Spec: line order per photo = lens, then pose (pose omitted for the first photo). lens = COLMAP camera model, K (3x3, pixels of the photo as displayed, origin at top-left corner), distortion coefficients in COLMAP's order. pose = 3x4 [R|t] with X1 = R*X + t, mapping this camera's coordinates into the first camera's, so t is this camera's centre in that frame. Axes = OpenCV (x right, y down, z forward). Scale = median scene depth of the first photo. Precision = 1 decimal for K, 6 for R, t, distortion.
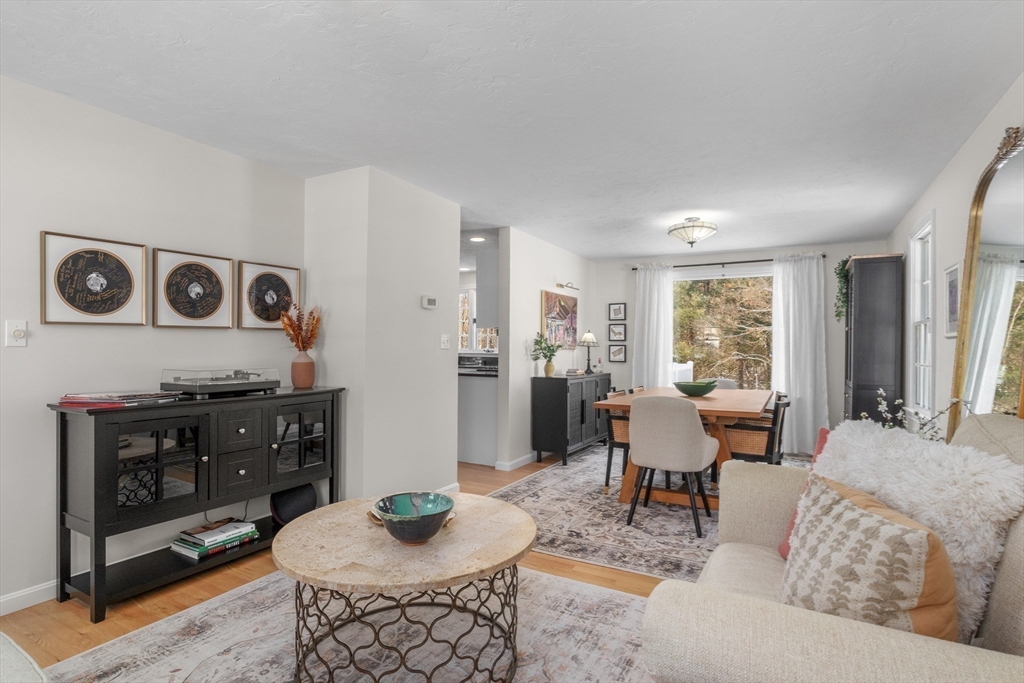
lens RADIAL K [[514.1, 0, 508.9], [0, 514.1, 349.0], [0, 0, 1]] dist [-0.001948, 0.001784]
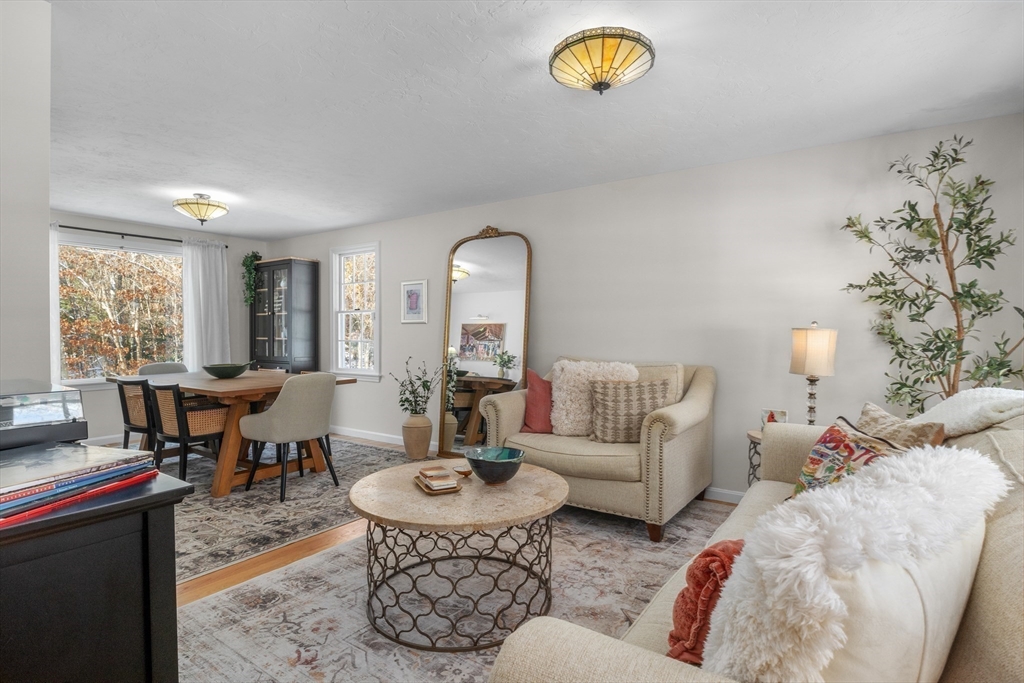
lens RADIAL K [[544.4, 0, 509.7], [0, 544.4, 335.6], [0, 0, 1]] dist [0.002999, 0.000196]
pose [[0.093910, -0.016496, 0.995444, -0.845092], [0.004226, 0.999860, 0.016170, -0.007329], [-0.995572, 0.002688, 0.093966, 0.461889]]
